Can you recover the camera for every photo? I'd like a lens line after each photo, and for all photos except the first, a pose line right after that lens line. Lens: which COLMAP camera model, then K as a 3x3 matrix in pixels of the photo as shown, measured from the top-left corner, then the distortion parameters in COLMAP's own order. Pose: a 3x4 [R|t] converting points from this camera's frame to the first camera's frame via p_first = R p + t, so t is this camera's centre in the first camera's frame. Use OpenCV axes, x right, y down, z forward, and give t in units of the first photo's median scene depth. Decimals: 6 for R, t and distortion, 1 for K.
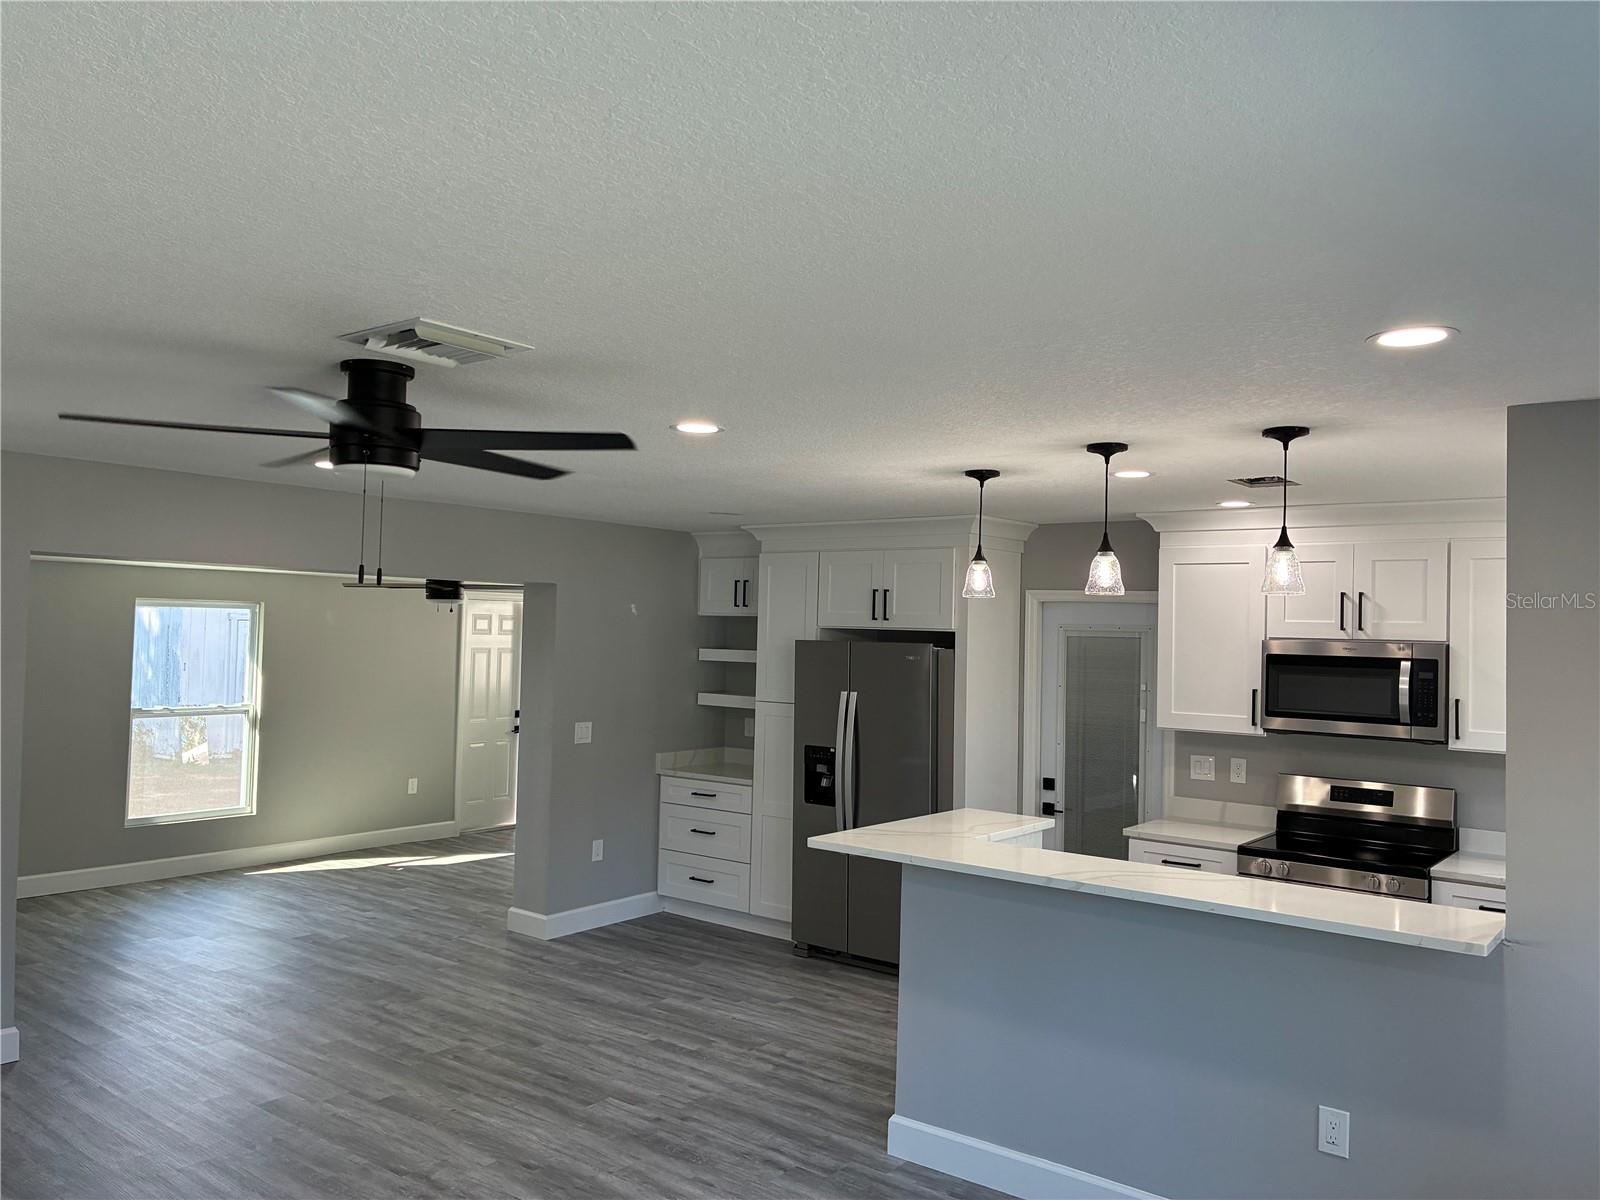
lens RADIAL K [[1222.0, 0, 800.0], [0, 1222.0, 600.0], [0, 0, 1]] dist [0.031551, -0.004758]
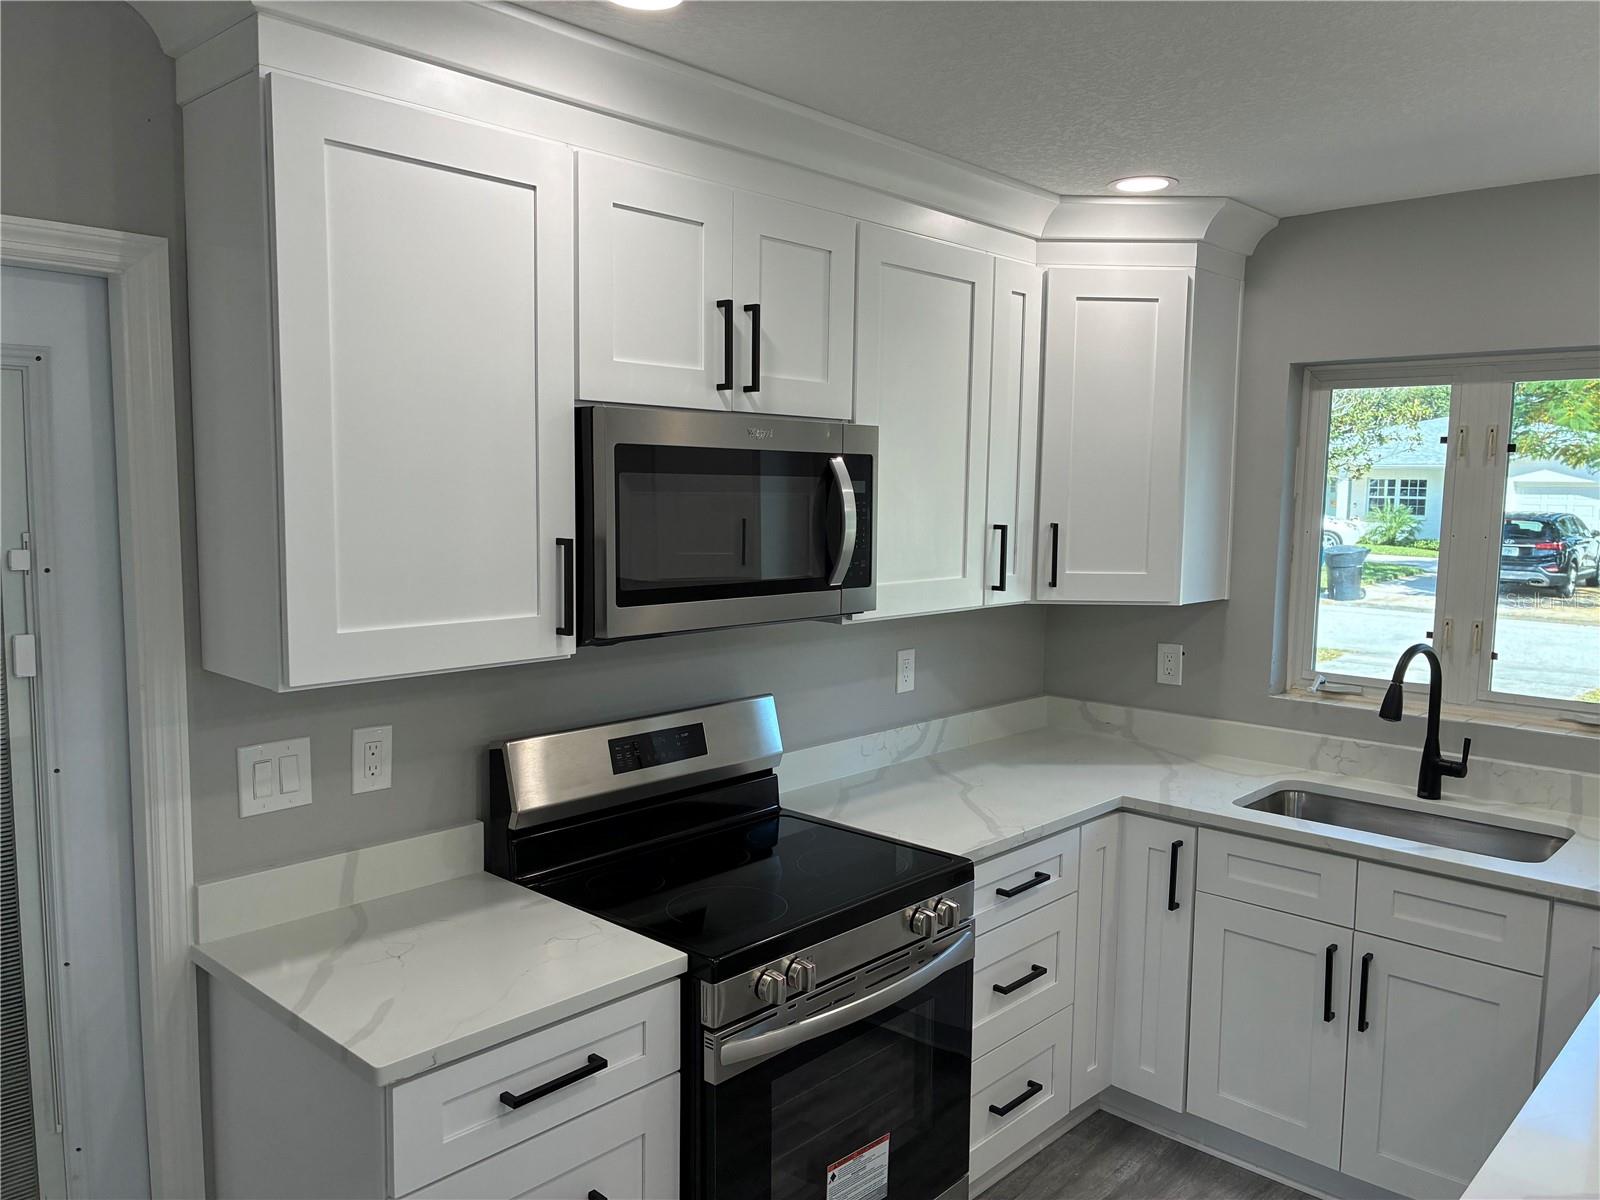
lens RADIAL K [[1204.3, 0, 800.0], [0, 1204.3, 600.0], [0, 0, 1]] dist [0.054283, -0.066837]
pose [[0.085708, -0.121909, 0.988834, 0.009036], [-0.037151, 0.991405, 0.125446, 0.041187], [-0.995627, -0.047487, 0.080443, 0.875032]]
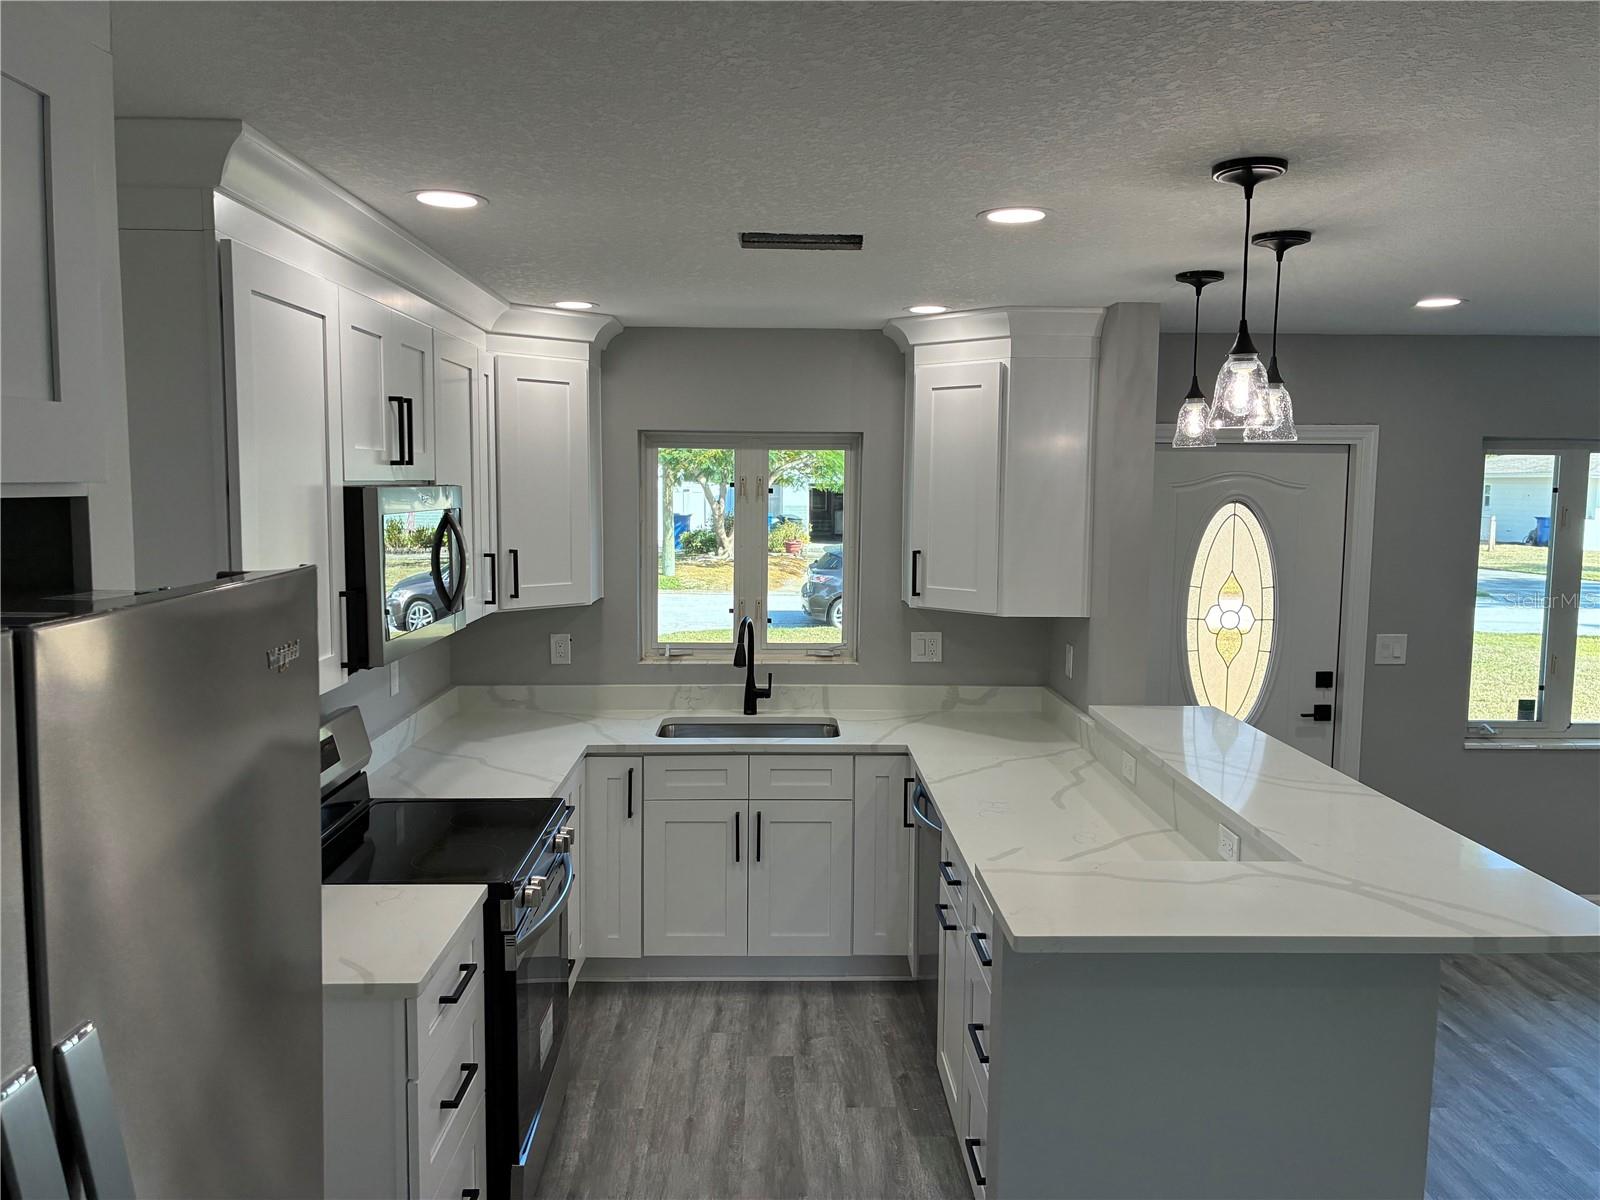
lens RADIAL K [[1216.6, 0, 803.2], [0, 1216.6, 596.7], [0, 0, 1]] dist [0.065416, -0.077155]
pose [[-0.638721, -0.105667, 0.762148, -0.100892], [-0.045740, 0.993988, 0.099478, 0.018895], [-0.768077, 0.028678, -0.639715, 1.139245]]
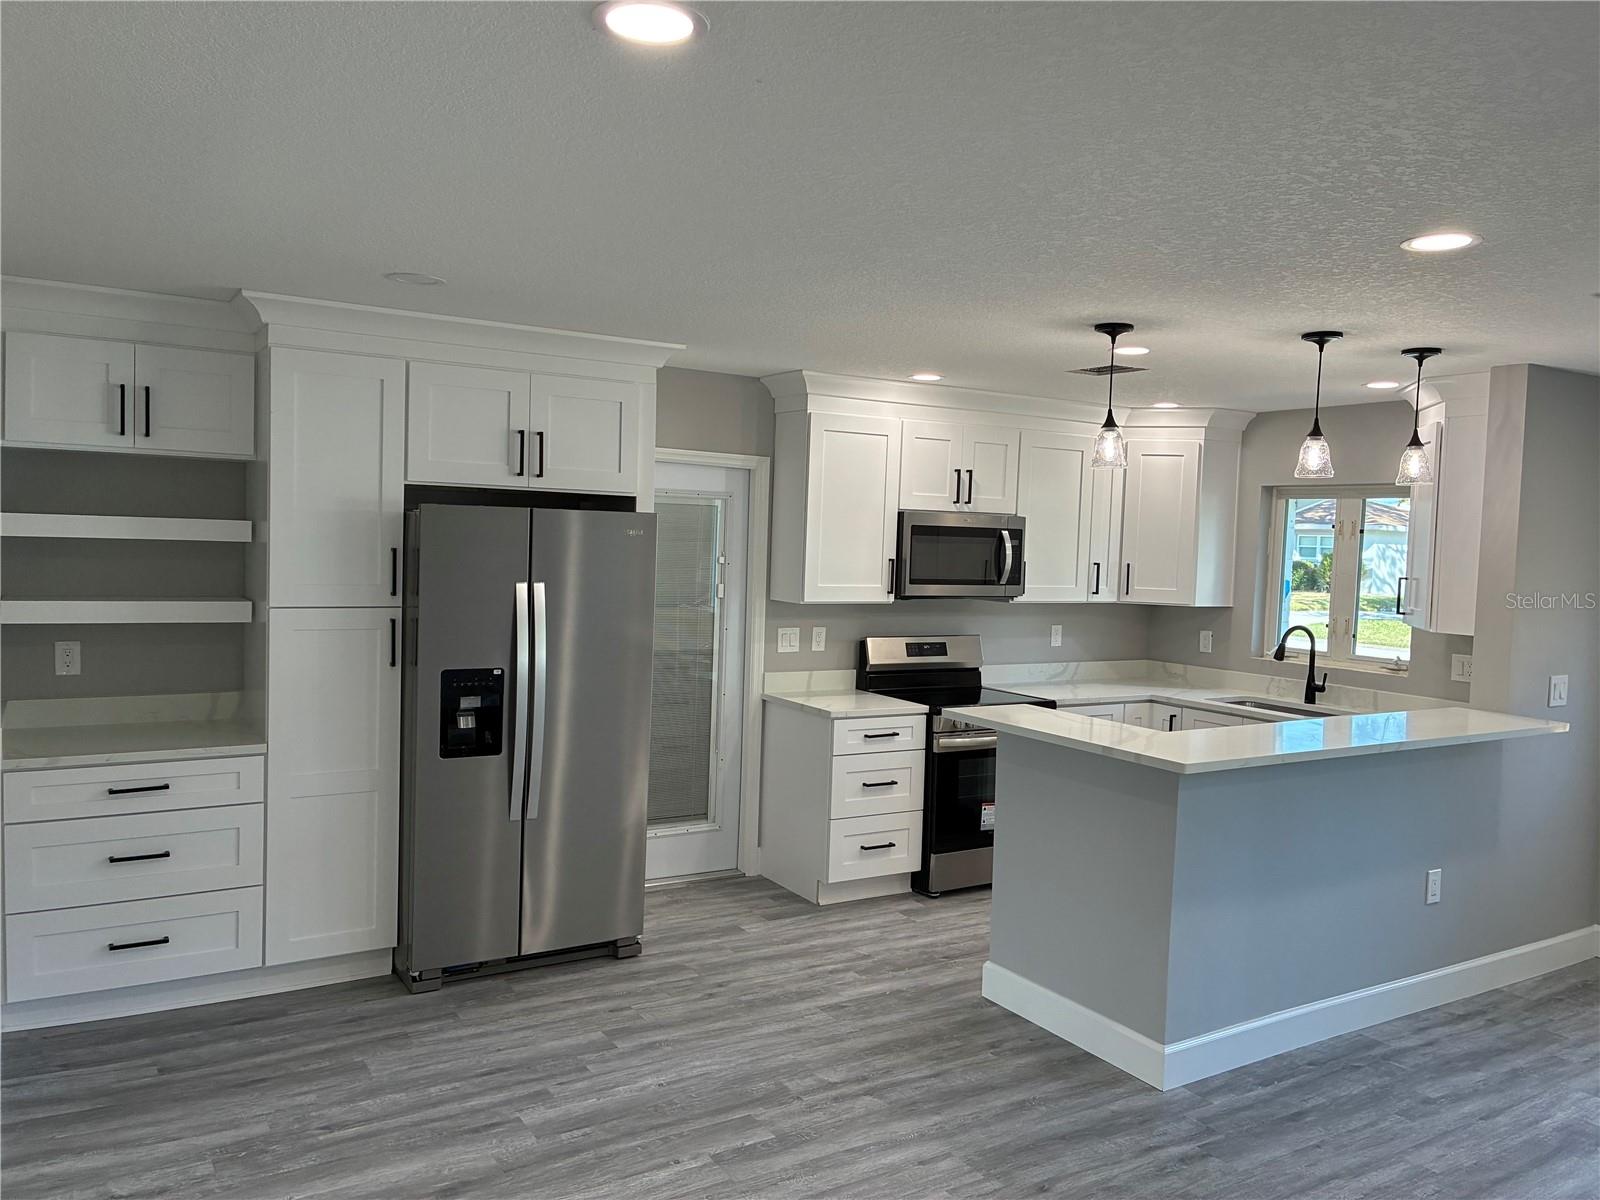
lens RADIAL K [[1216.6, 0, 803.2], [0, 1216.6, 596.7], [0, 0, 1]] dist [0.065416, -0.077155]
pose [[0.345102, -0.062478, 0.936483, -0.604616], [-0.050032, 0.995139, 0.084829, 0.020598], [-0.937231, -0.076129, 0.340298, 0.699869]]
